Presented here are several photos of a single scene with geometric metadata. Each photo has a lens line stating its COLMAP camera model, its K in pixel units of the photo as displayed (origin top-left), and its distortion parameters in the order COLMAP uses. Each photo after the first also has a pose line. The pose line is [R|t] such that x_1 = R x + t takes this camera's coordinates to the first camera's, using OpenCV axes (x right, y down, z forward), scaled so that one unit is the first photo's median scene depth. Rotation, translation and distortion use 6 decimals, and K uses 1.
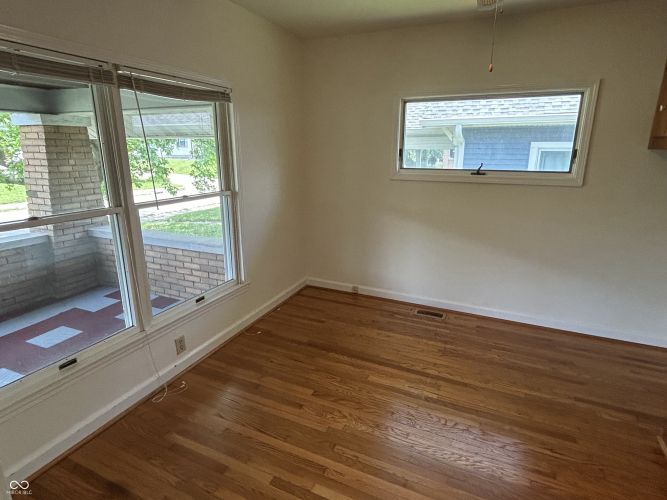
lens RADIAL K [[375.8, 0, 334.8], [0, 375.8, 246.6], [0, 0, 1]] dist [0.004106, 0.002125]
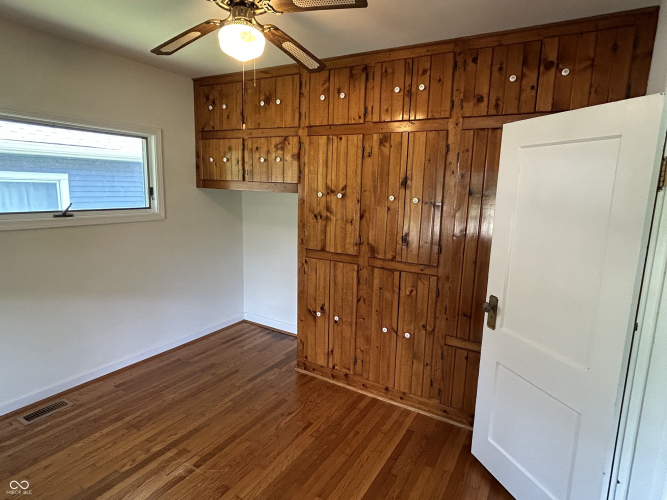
lens RADIAL K [[375.8, 0, 334.8], [0, 375.8, 246.6], [0, 0, 1]] dist [0.004106, 0.002125]
pose [[0.110108, -0.161535, 0.980705, -0.409226], [0.225511, 0.965032, 0.133634, -0.114776], [-0.967999, 0.206445, 0.142686, 0.352863]]
